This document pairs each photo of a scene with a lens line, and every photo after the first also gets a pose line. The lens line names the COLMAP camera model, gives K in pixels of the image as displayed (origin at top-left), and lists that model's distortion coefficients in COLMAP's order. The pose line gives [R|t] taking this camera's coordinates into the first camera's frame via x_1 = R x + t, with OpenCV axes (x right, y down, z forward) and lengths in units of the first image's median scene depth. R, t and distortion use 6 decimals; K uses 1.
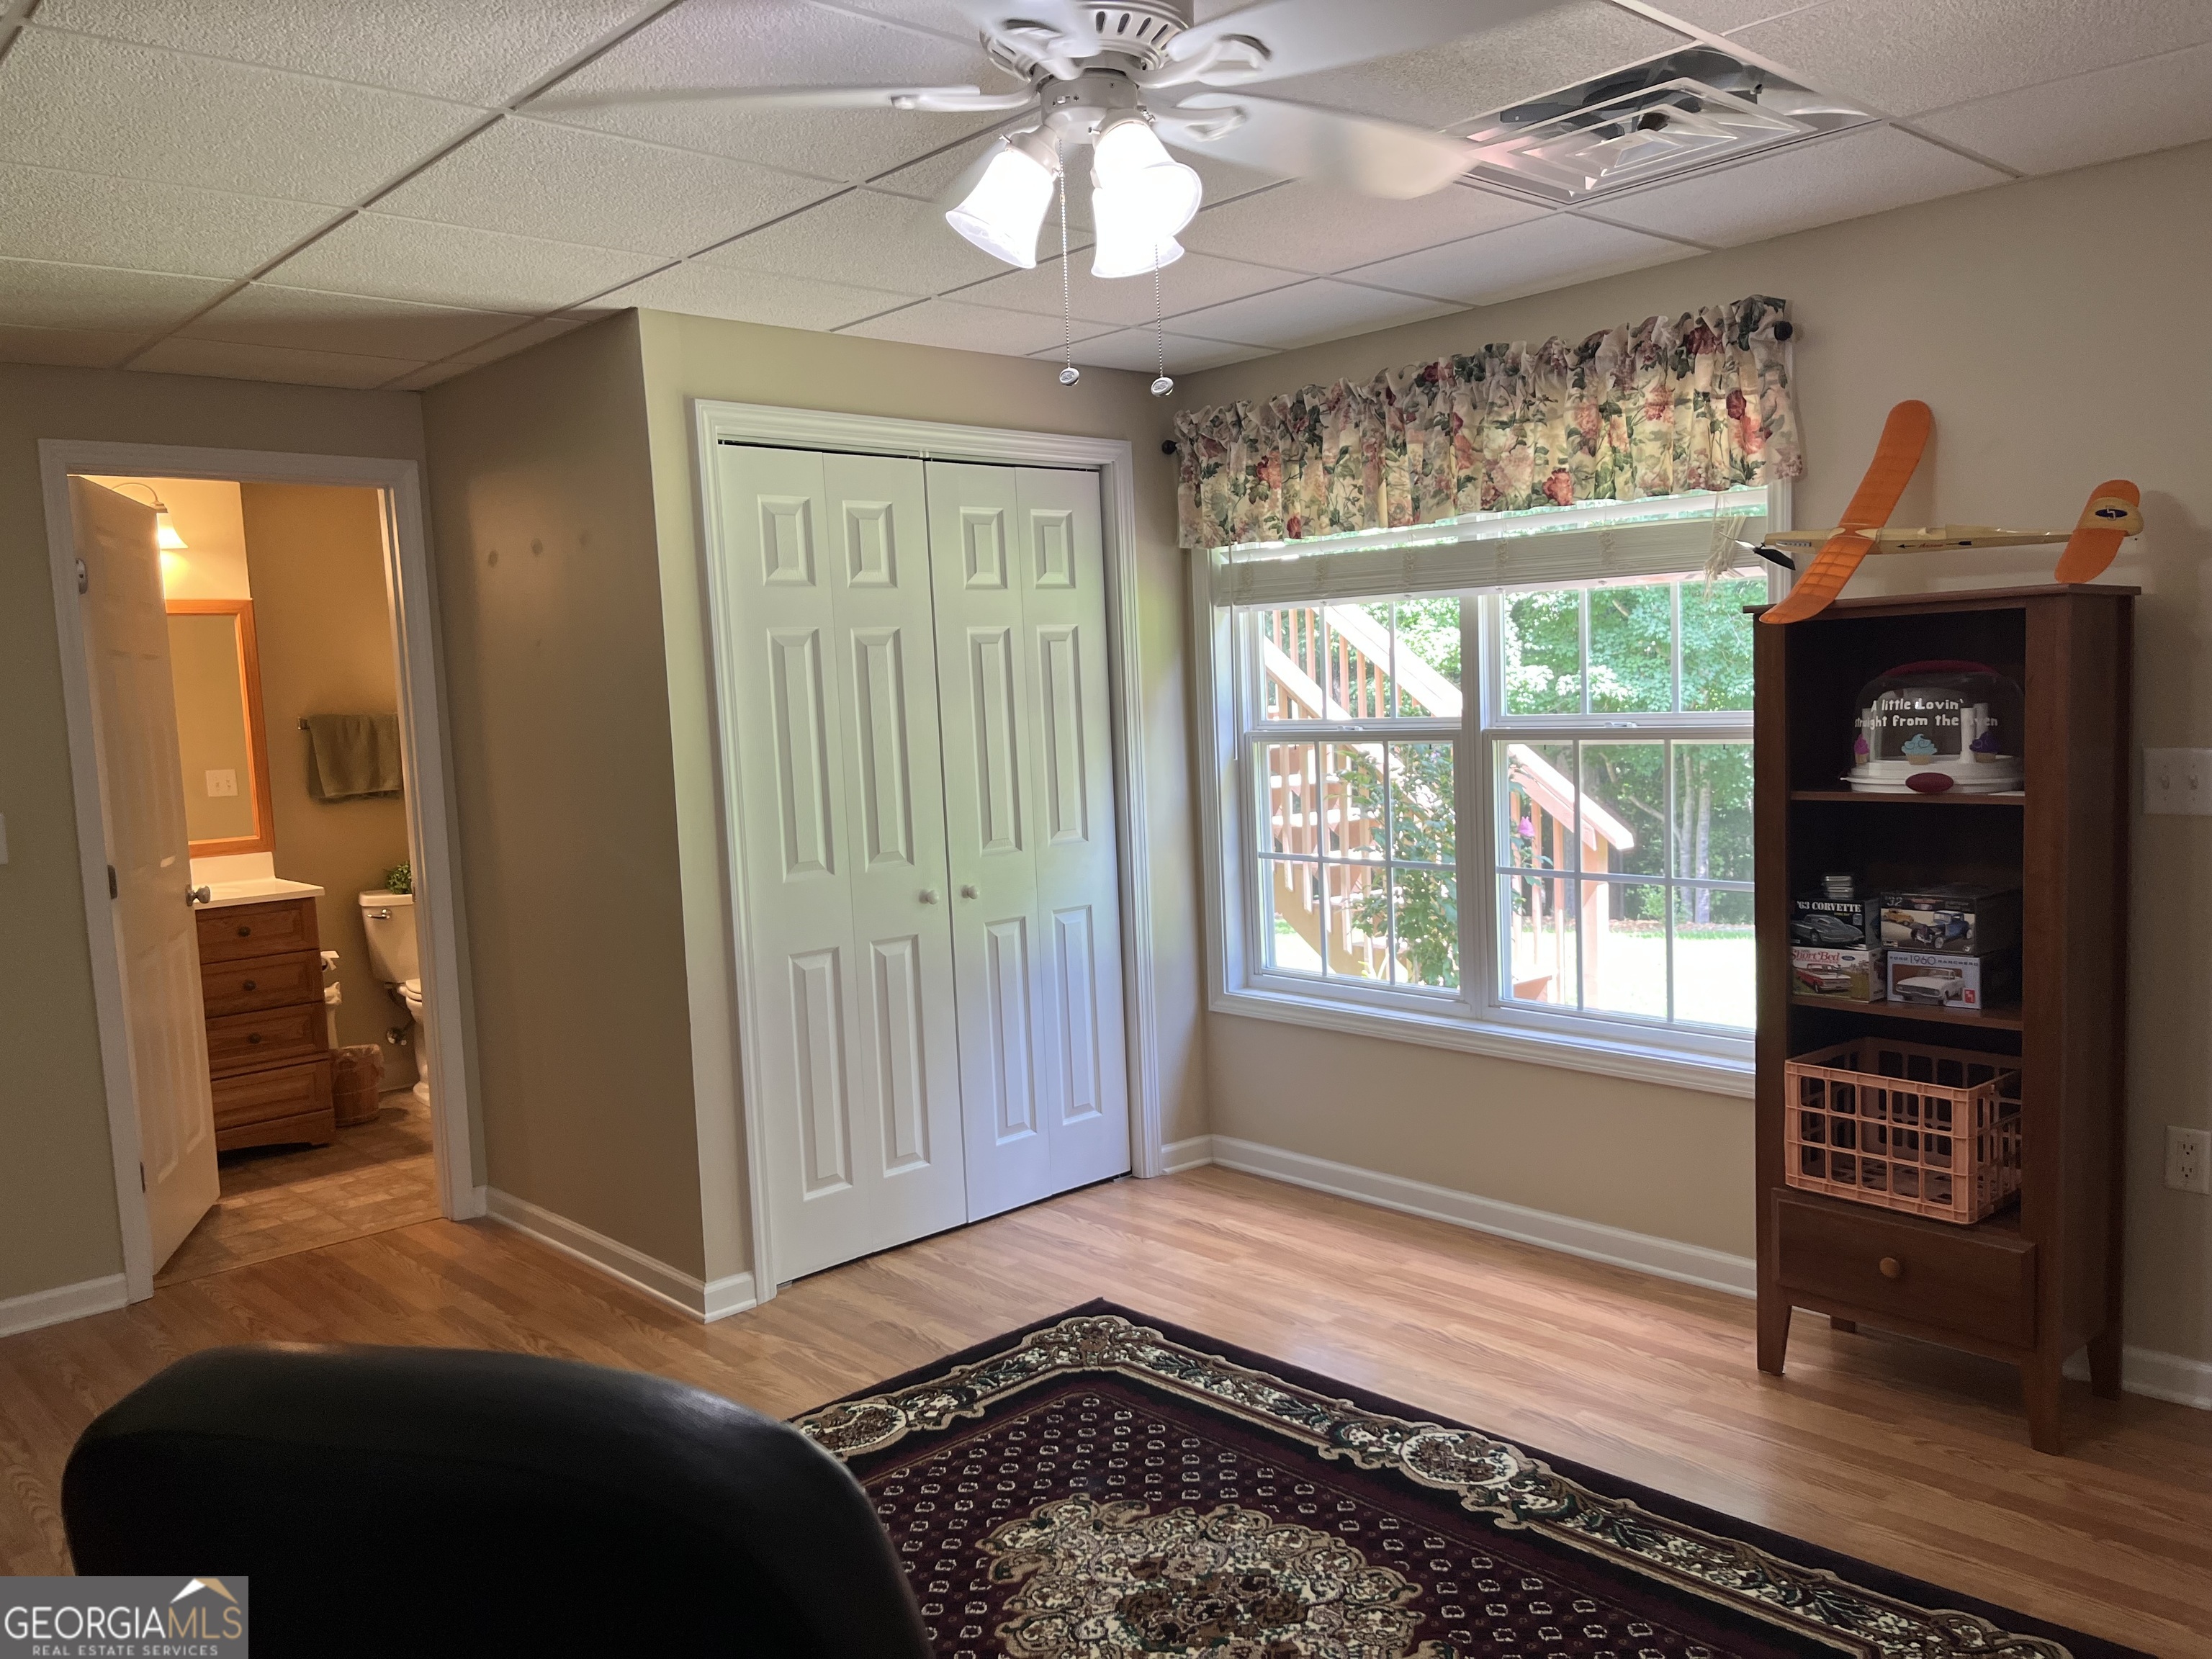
lens RADIAL K [[1688.7, 0, 1110.2], [0, 1688.7, 839.2], [0, 0, 1]] dist [0.046534, -0.061530]
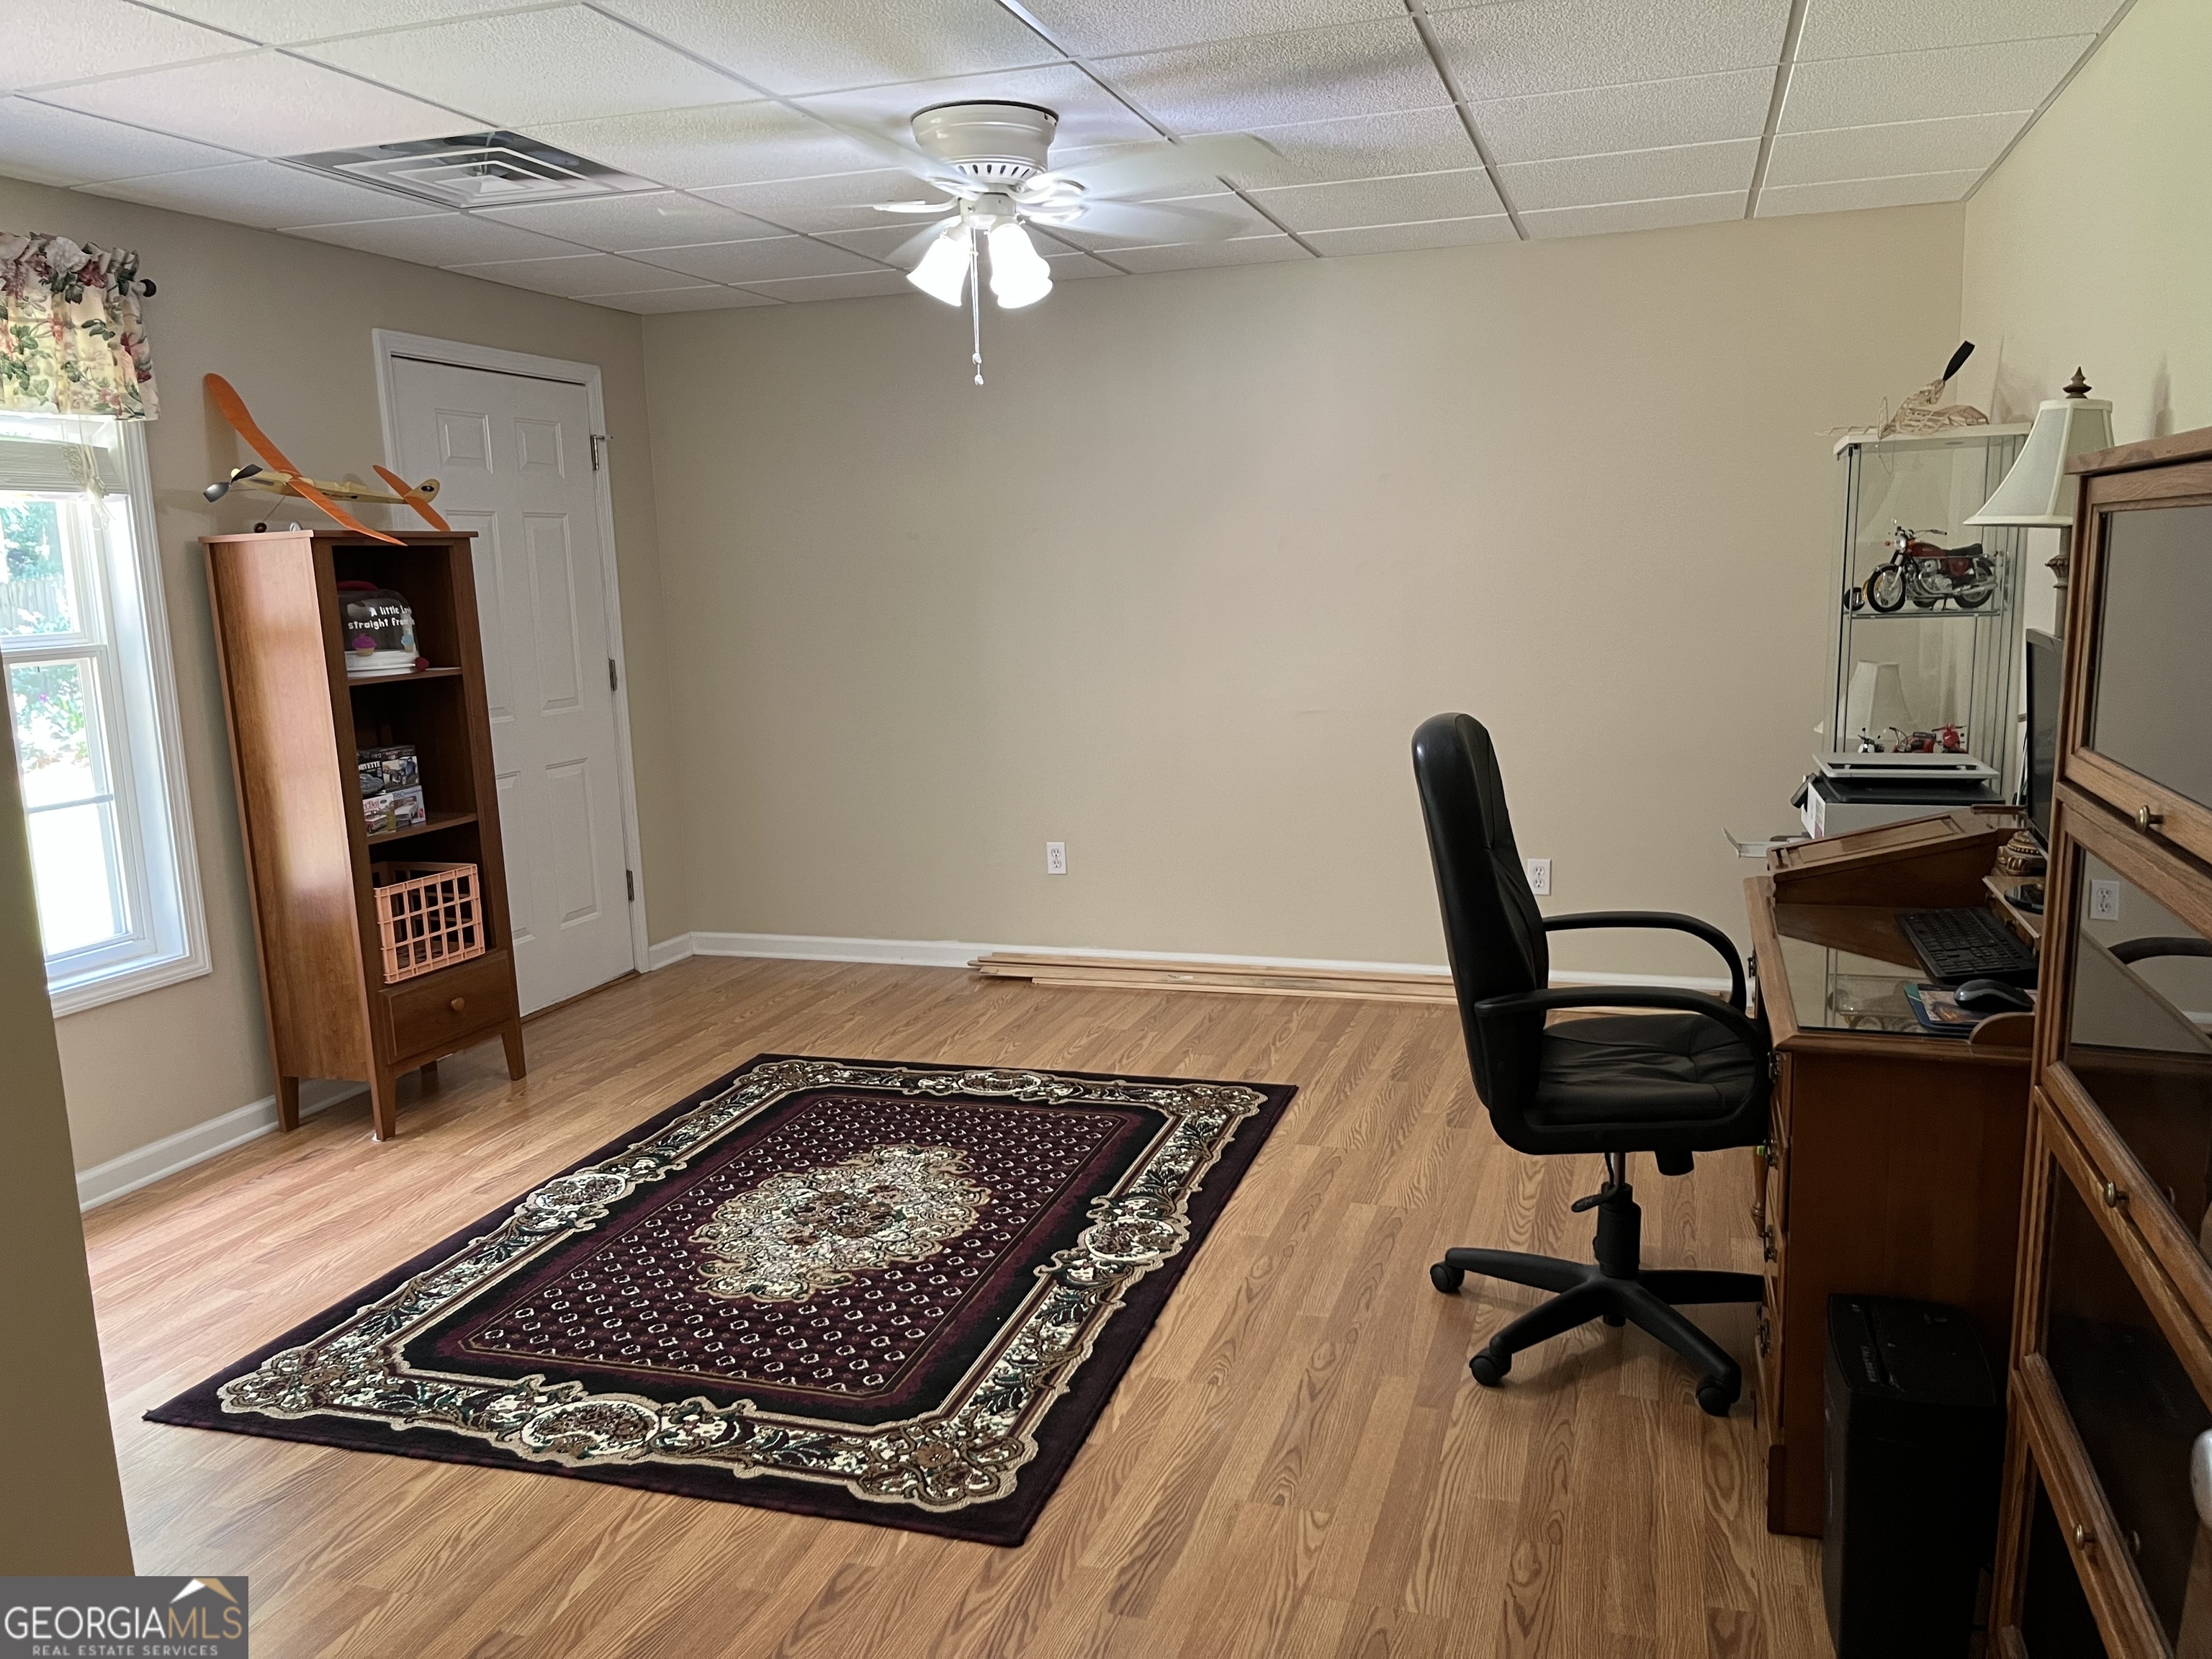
lens RADIAL K [[1688.7, 0, 1112.3], [0, 1688.7, 835.2], [0, 0, 1]] dist [0.046534, -0.061530]
pose [[-0.488289, -0.080664, 0.868946, -1.032775], [0.135196, 0.976706, 0.166638, -0.050733], [-0.862146, 0.198845, -0.466010, 1.156038]]
